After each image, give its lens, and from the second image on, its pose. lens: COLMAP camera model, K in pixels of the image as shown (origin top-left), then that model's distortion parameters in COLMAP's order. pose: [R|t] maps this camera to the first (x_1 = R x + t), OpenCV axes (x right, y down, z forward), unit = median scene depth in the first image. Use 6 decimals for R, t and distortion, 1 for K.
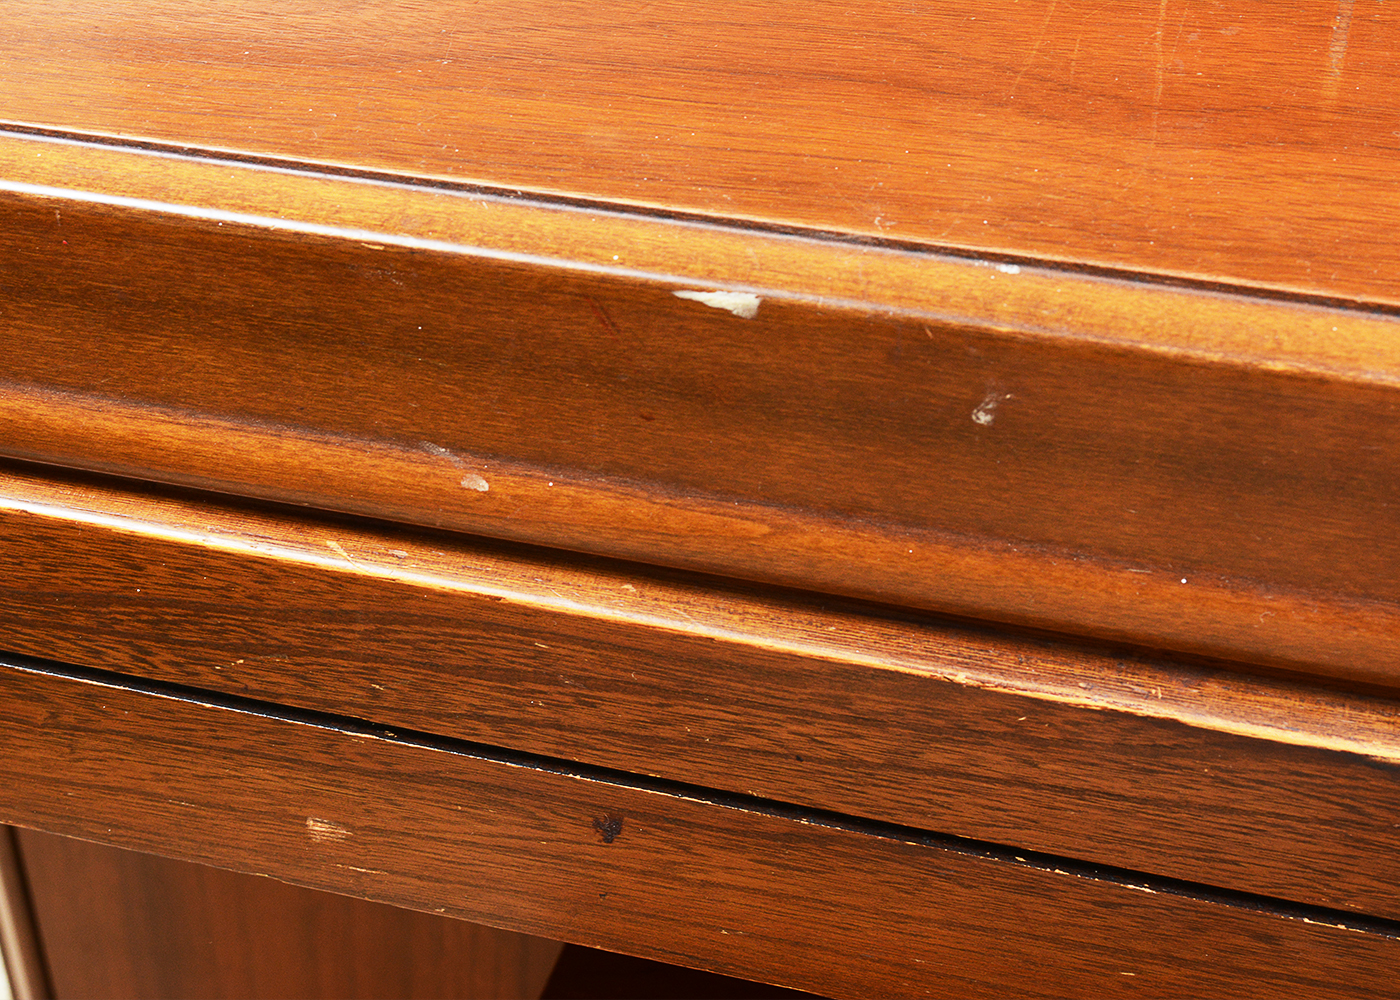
lens RADIAL K [[2554.0, 0, 700.0], [0, 2554.0, 500.0], [0, 0, 1]] dist [0.018272, -0.059167]
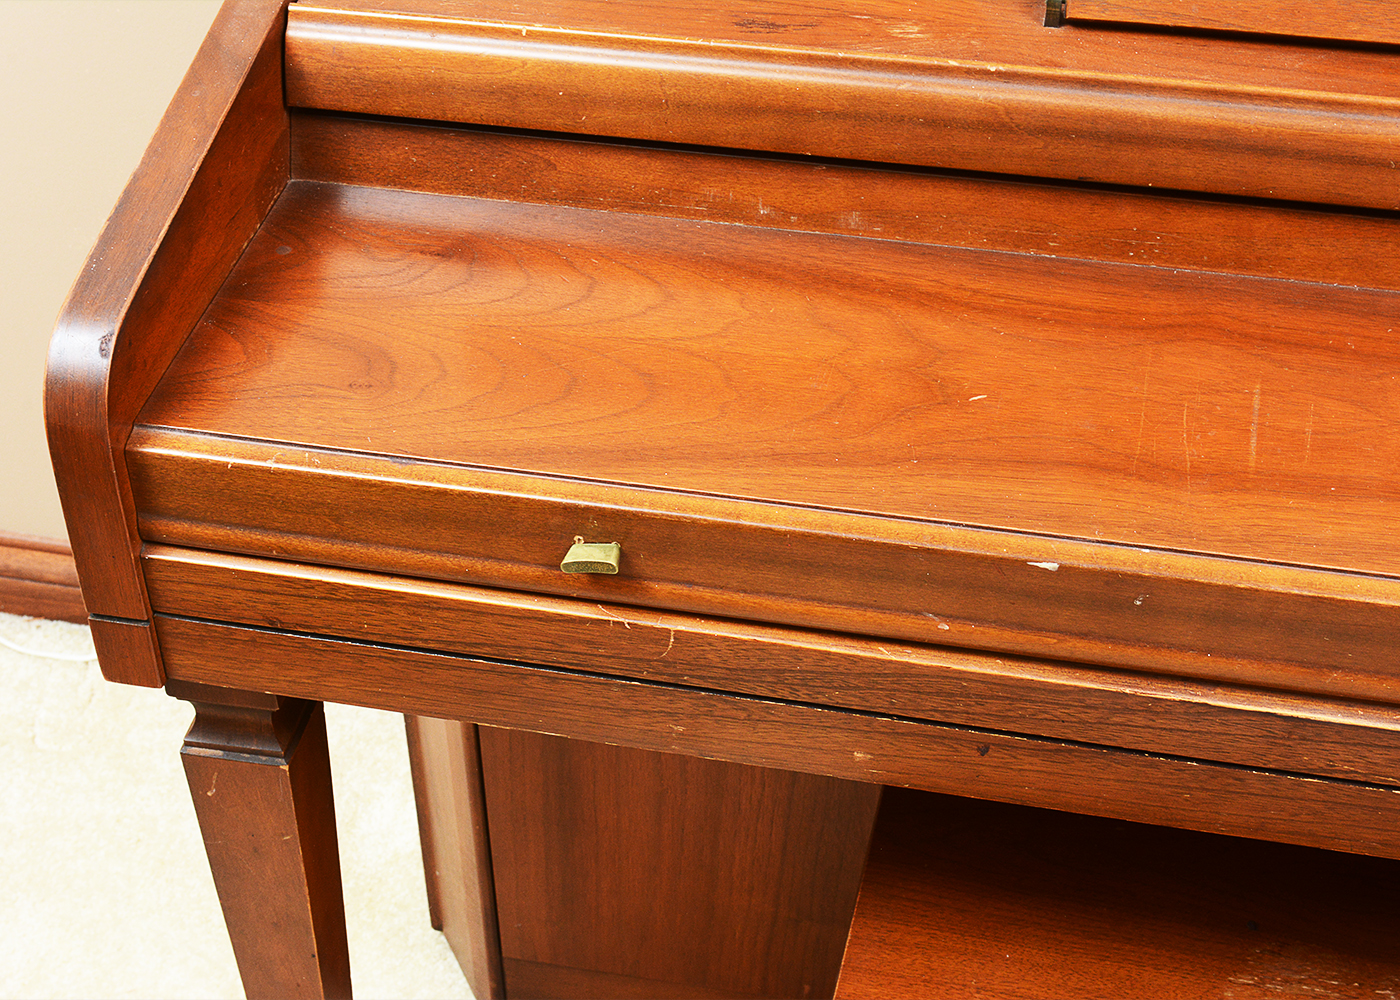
lens RADIAL K [[2554.0, 0, 700.0], [0, 2554.0, 500.0], [0, 0, 1]] dist [0.018272, -0.059167]
pose [[0.997638, -0.046205, 0.050838, -0.472938], [0.043638, 0.997770, 0.050499, -0.285805], [-0.053058, -0.048162, 0.997429, -1.657306]]
